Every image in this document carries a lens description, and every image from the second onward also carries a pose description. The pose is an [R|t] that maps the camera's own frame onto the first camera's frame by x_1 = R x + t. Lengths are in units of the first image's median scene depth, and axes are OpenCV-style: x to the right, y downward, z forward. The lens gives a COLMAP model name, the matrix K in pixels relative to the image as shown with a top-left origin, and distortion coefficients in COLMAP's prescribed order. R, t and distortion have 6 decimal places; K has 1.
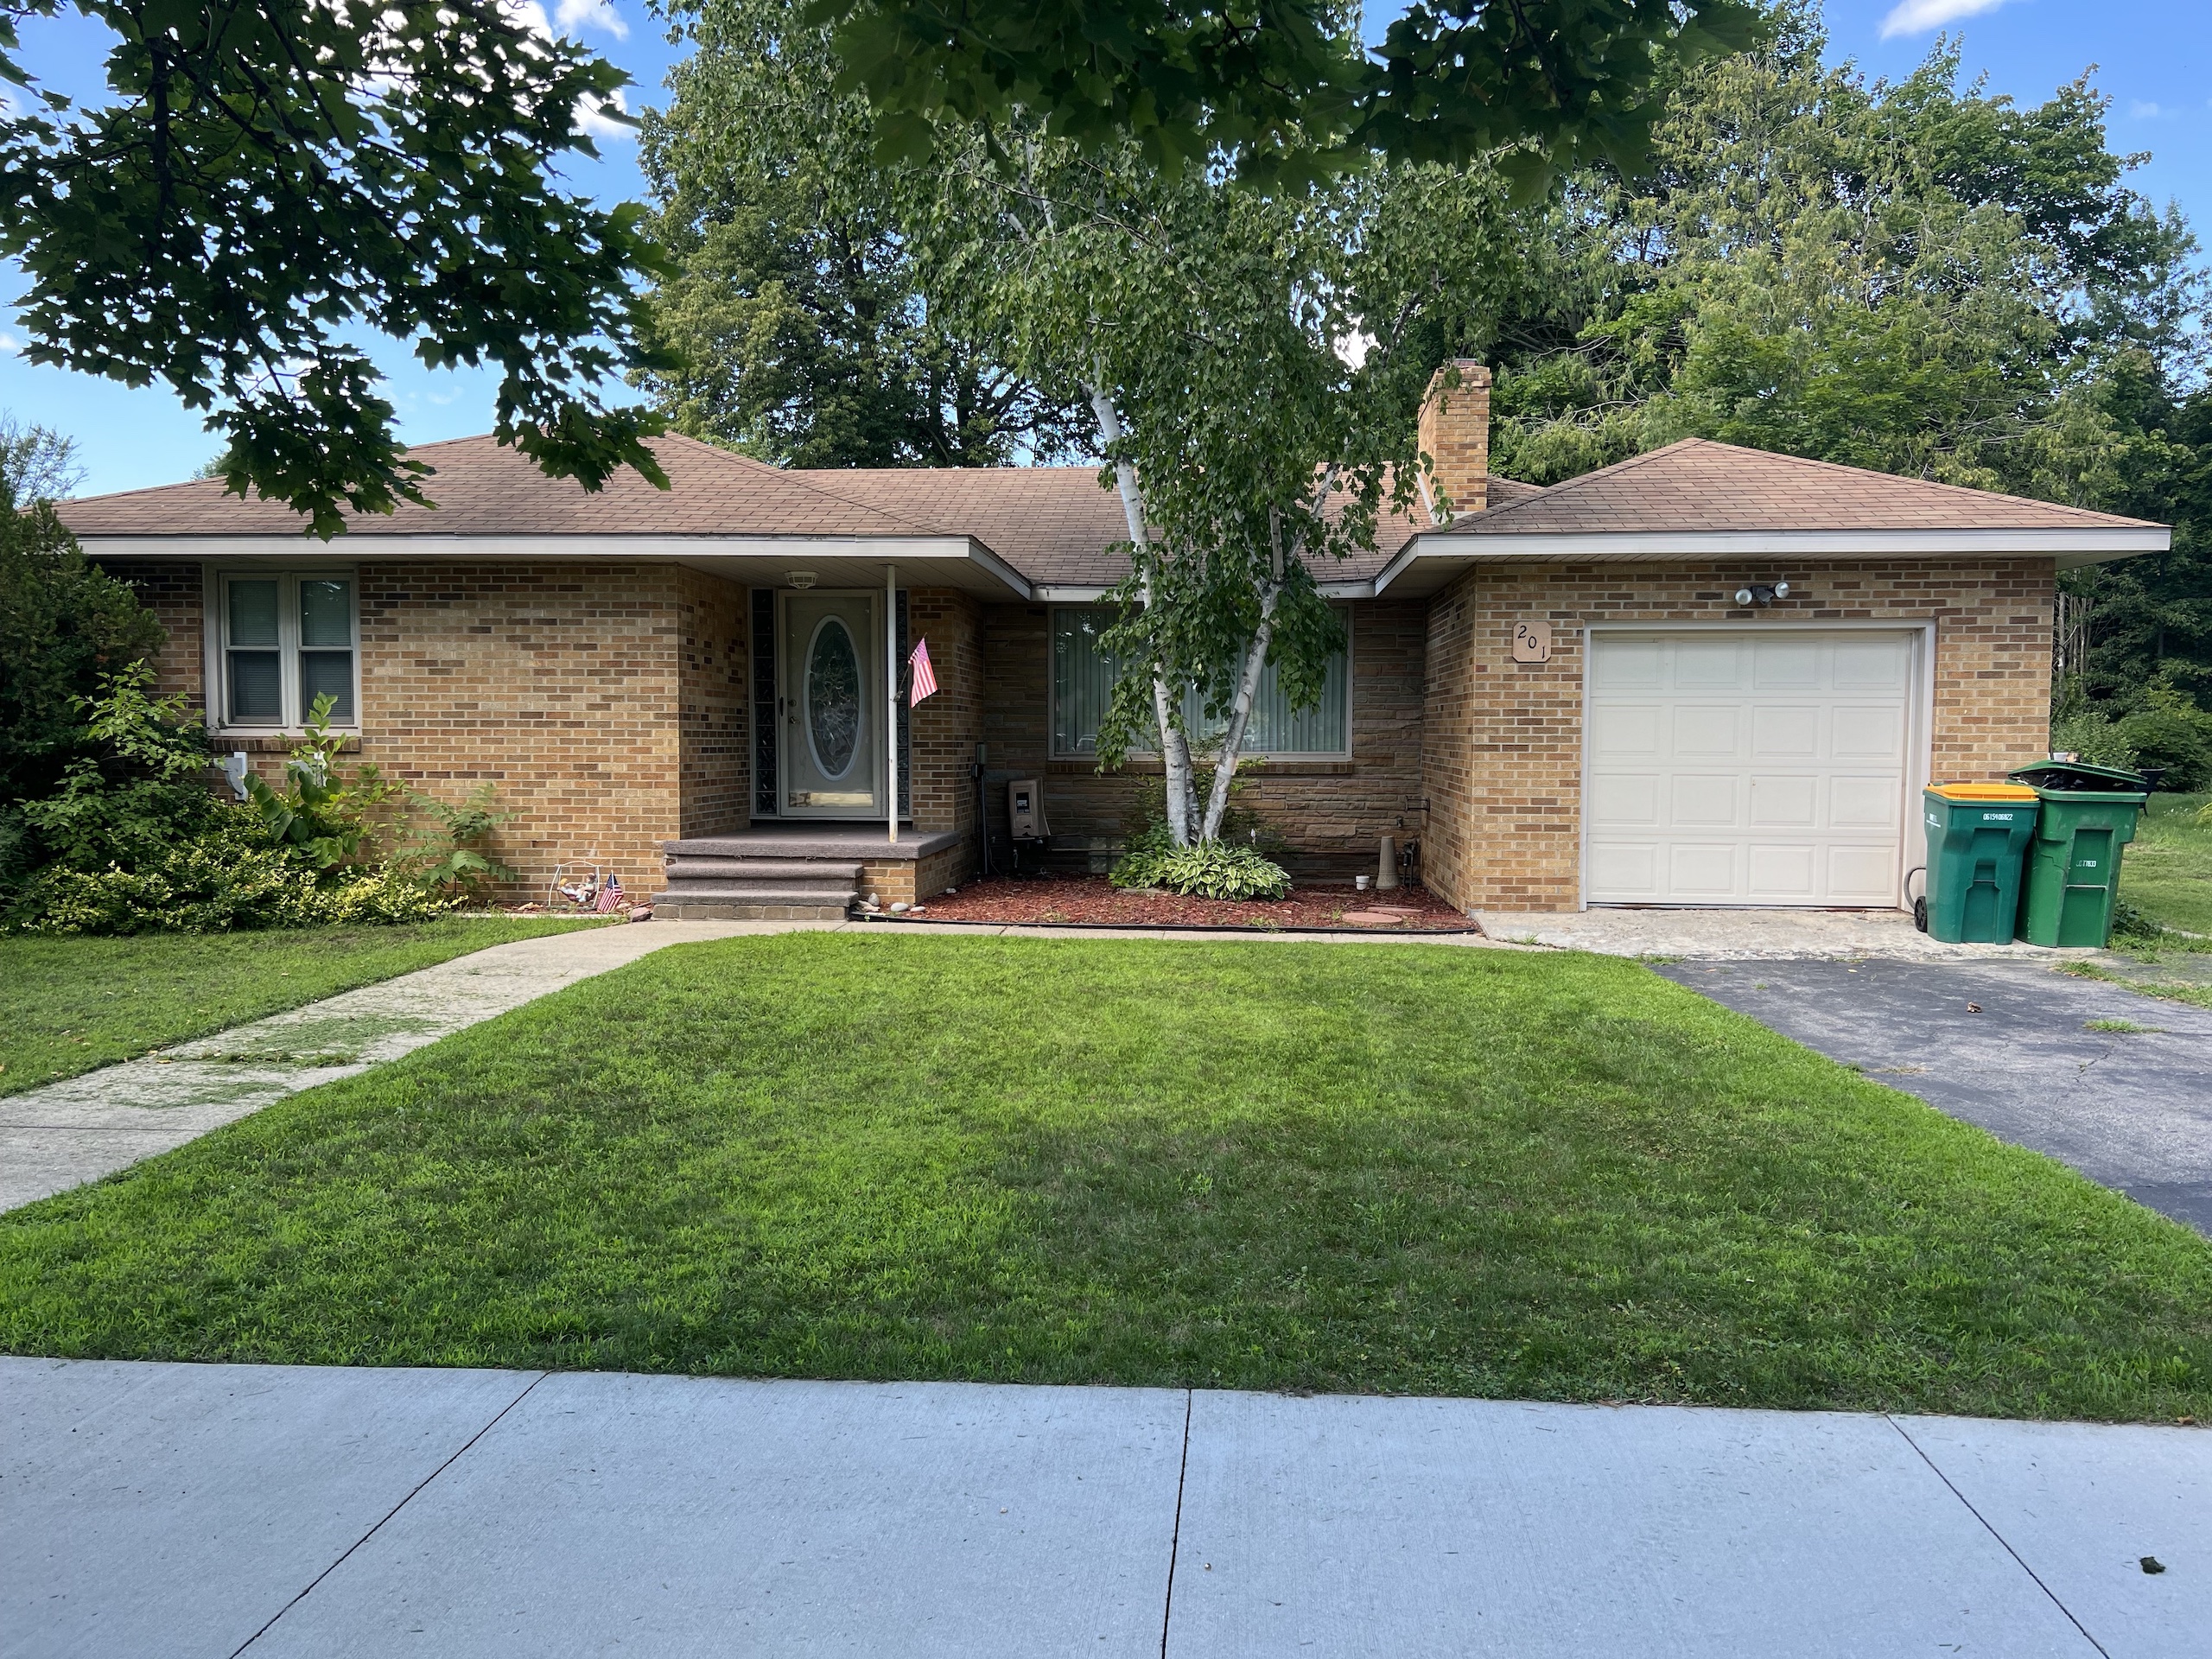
lens RADIAL K [[1674.4, 0, 1126.5], [0, 1674.4, 834.1], [0, 0, 1]] dist [0.020228, -0.019970]
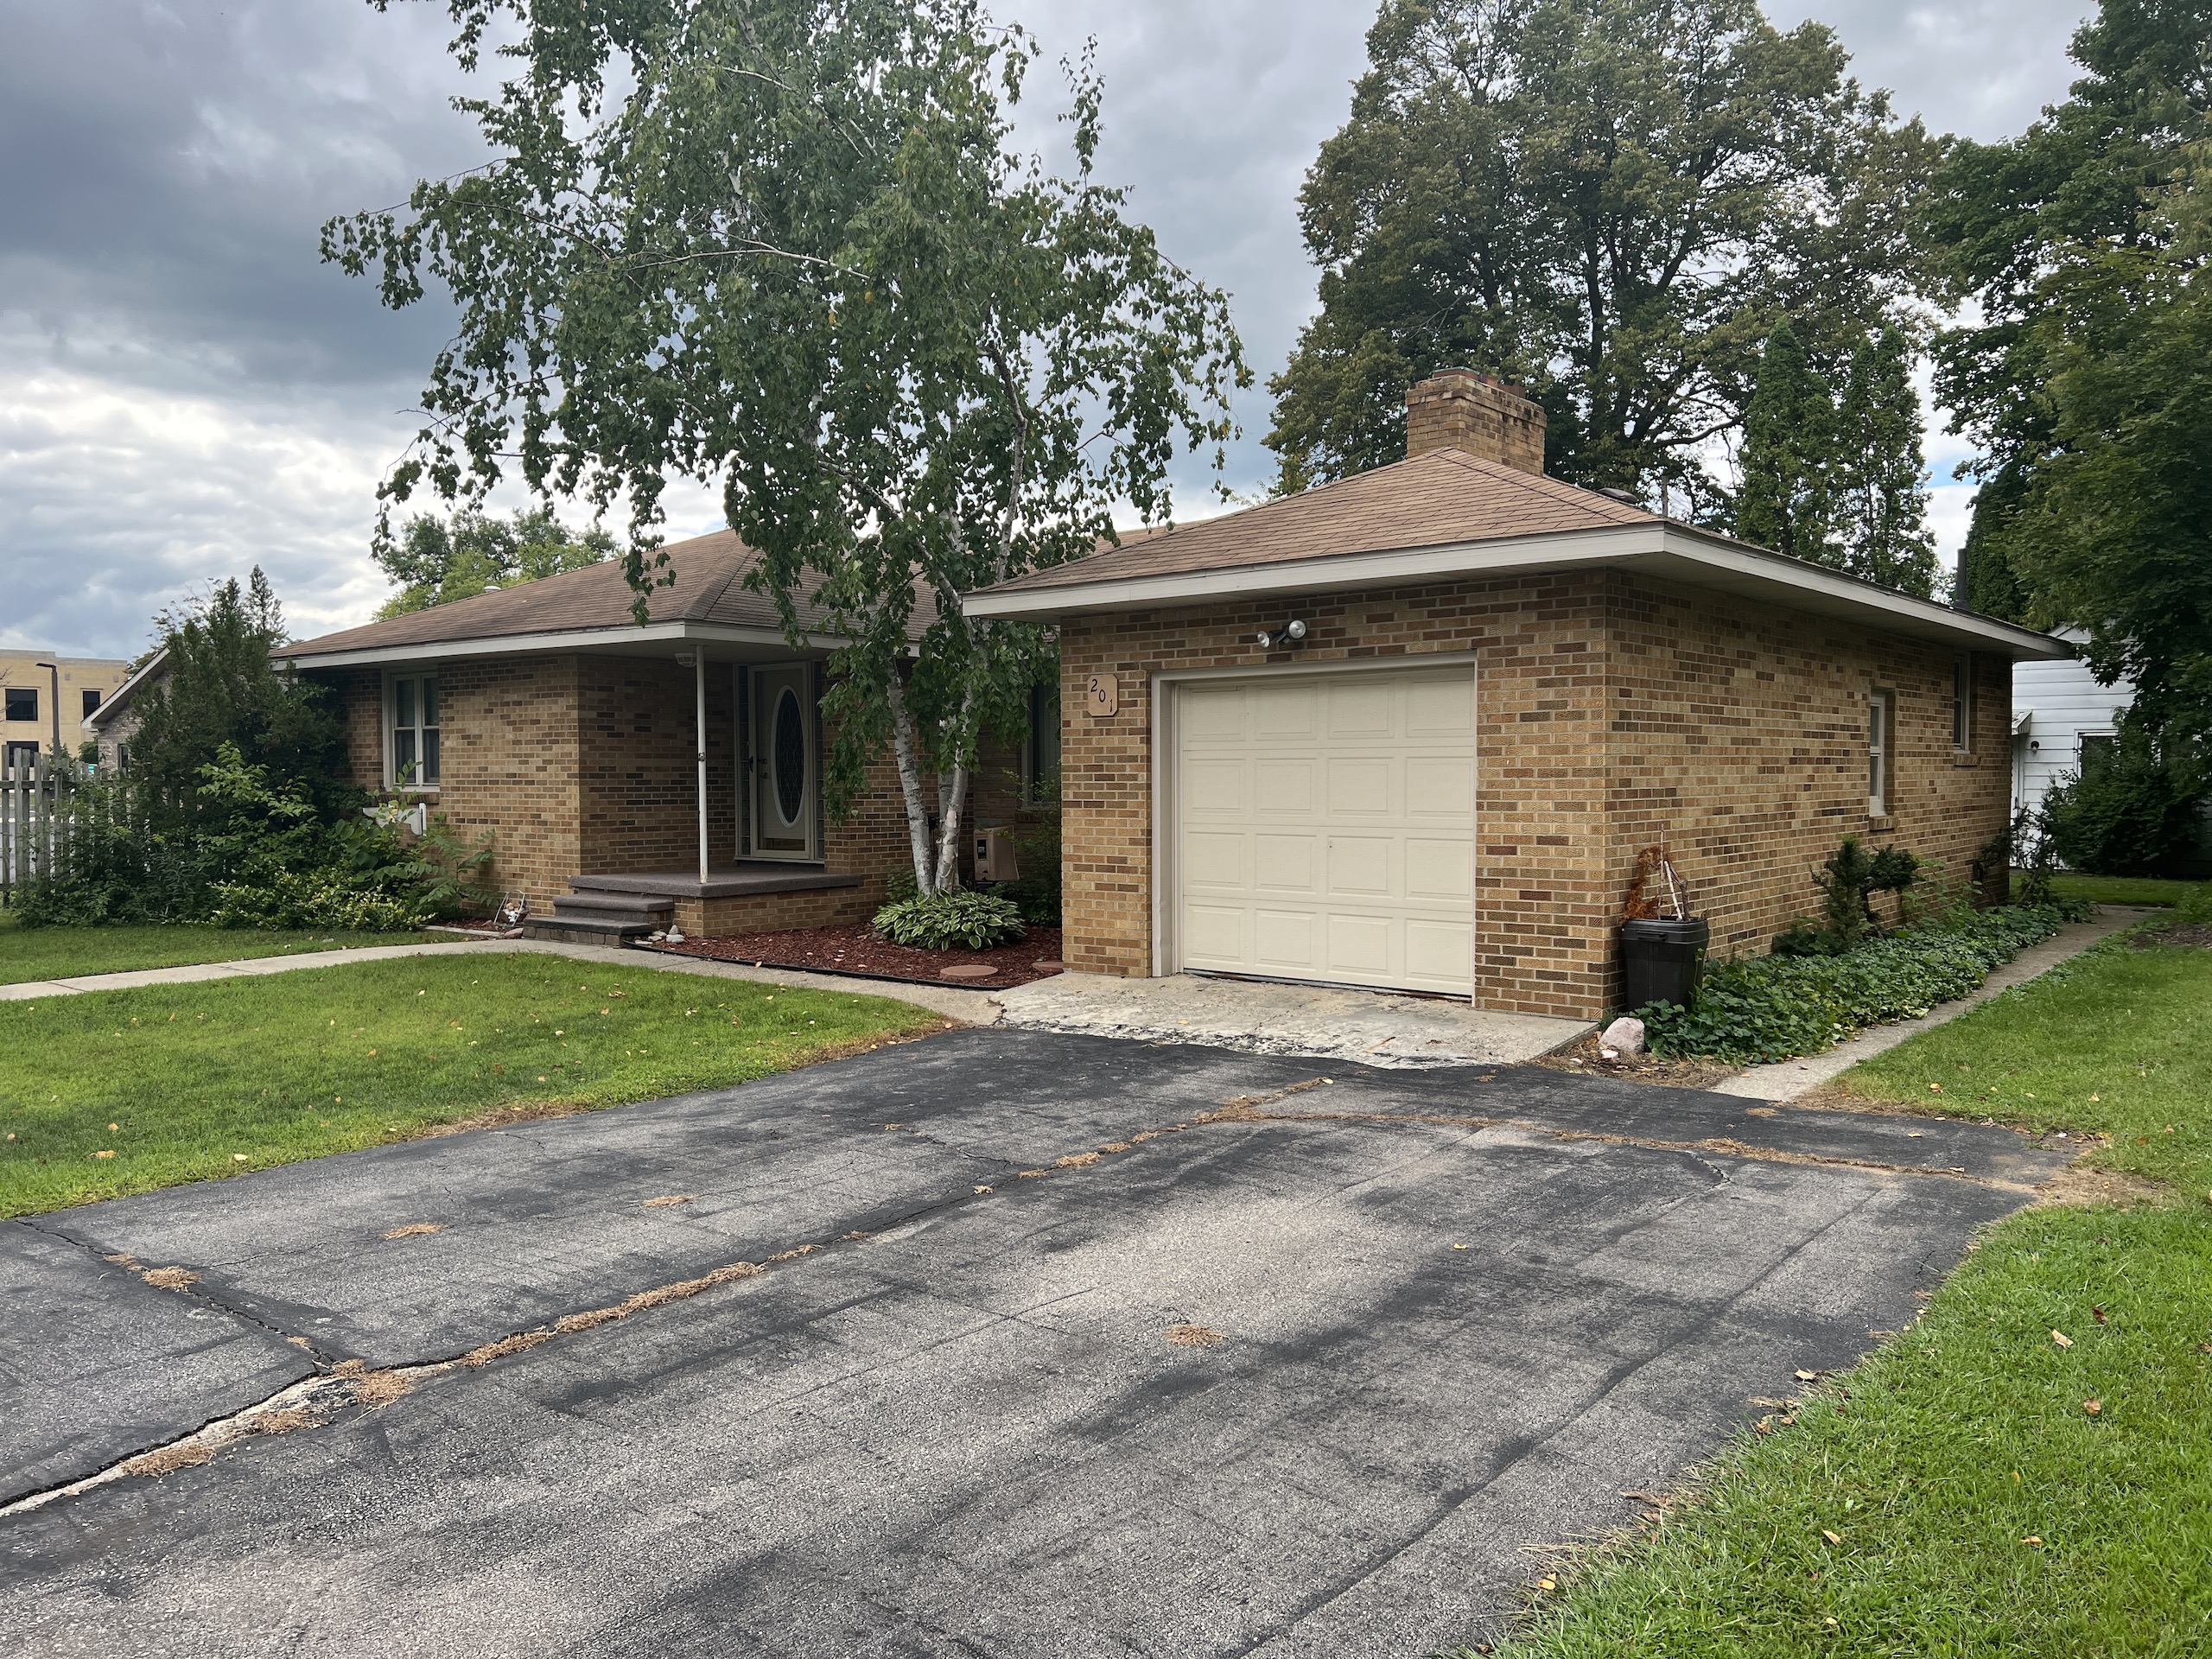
lens RADIAL K [[1674.4, 0, 1097.1], [0, 1674.4, 831.9], [0, 0, 1]] dist [0.020228, -0.019970]
pose [[0.819109, 0.012776, -0.573496, 0.761624], [-0.025103, 0.999593, -0.013586, -0.021522], [0.573089, 0.025525, 0.819096, 0.201548]]
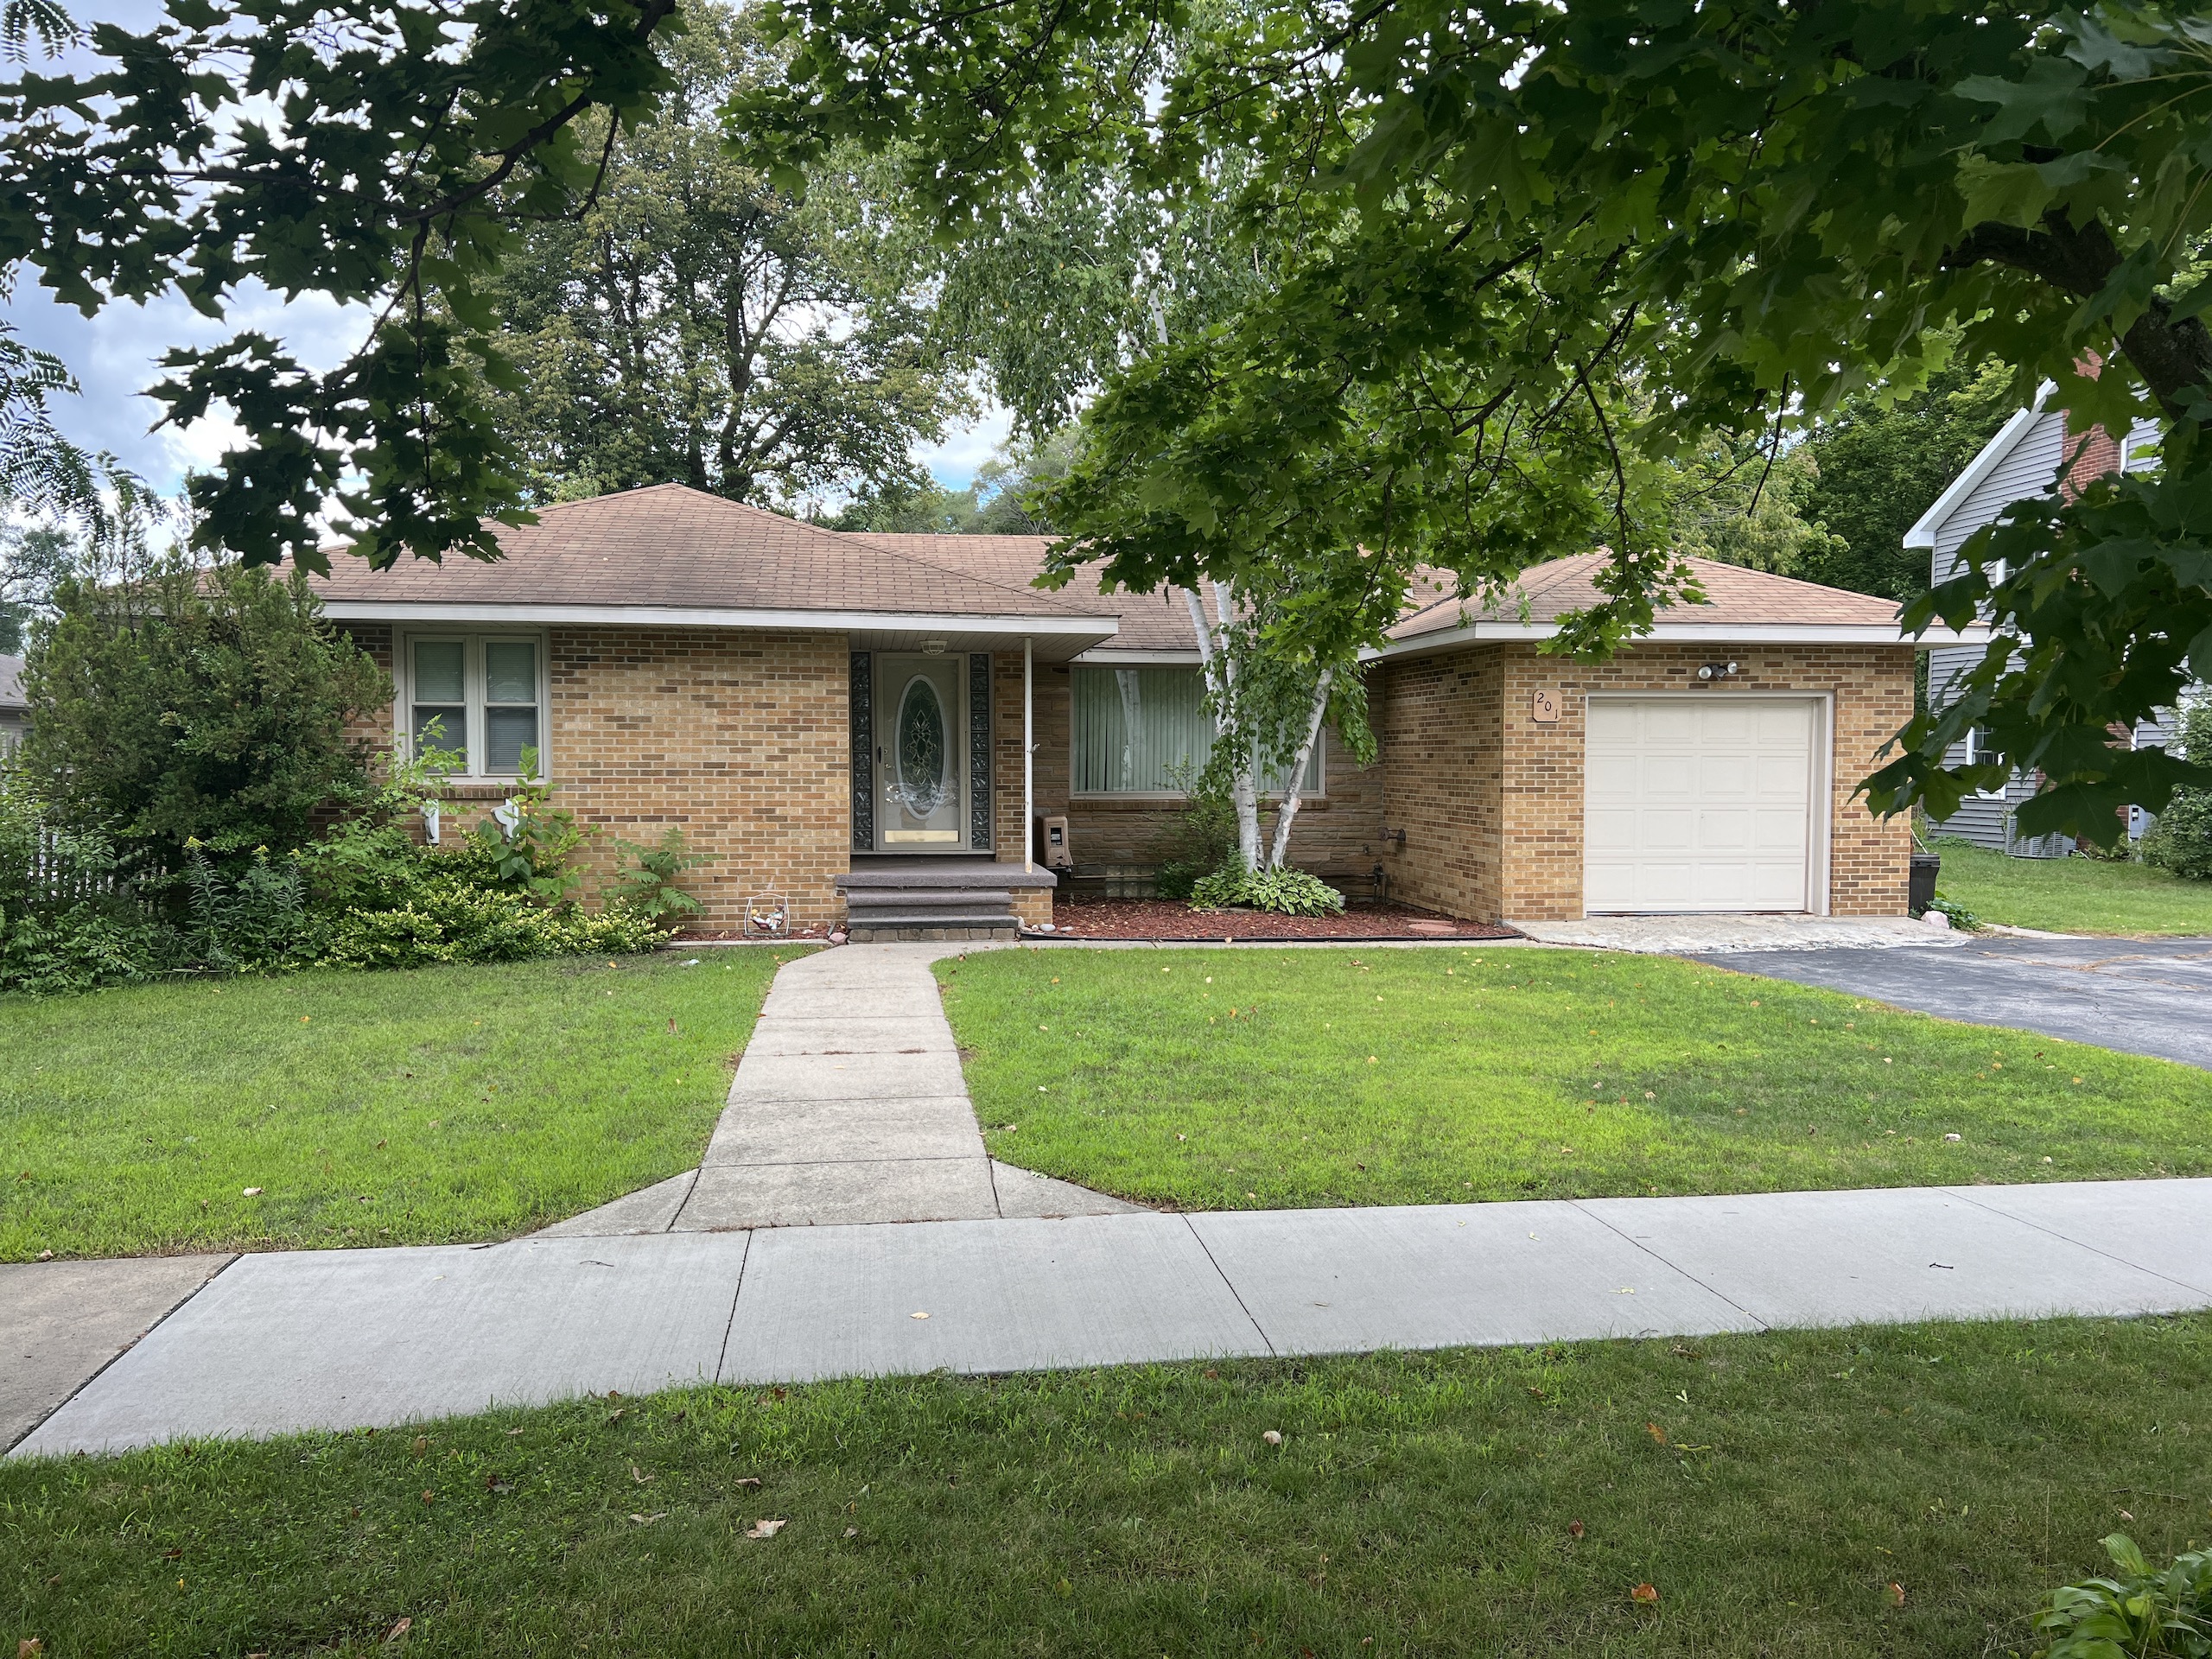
lens RADIAL K [[1674.4, 0, 1092.9], [0, 1674.4, 830.2], [0, 0, 1]] dist [0.020228, -0.019970]
pose [[0.977569, -0.010835, 0.210335, -0.345175], [0.014412, 0.999776, -0.015481, -0.006361], [-0.210120, 0.018165, 0.977507, -0.154358]]
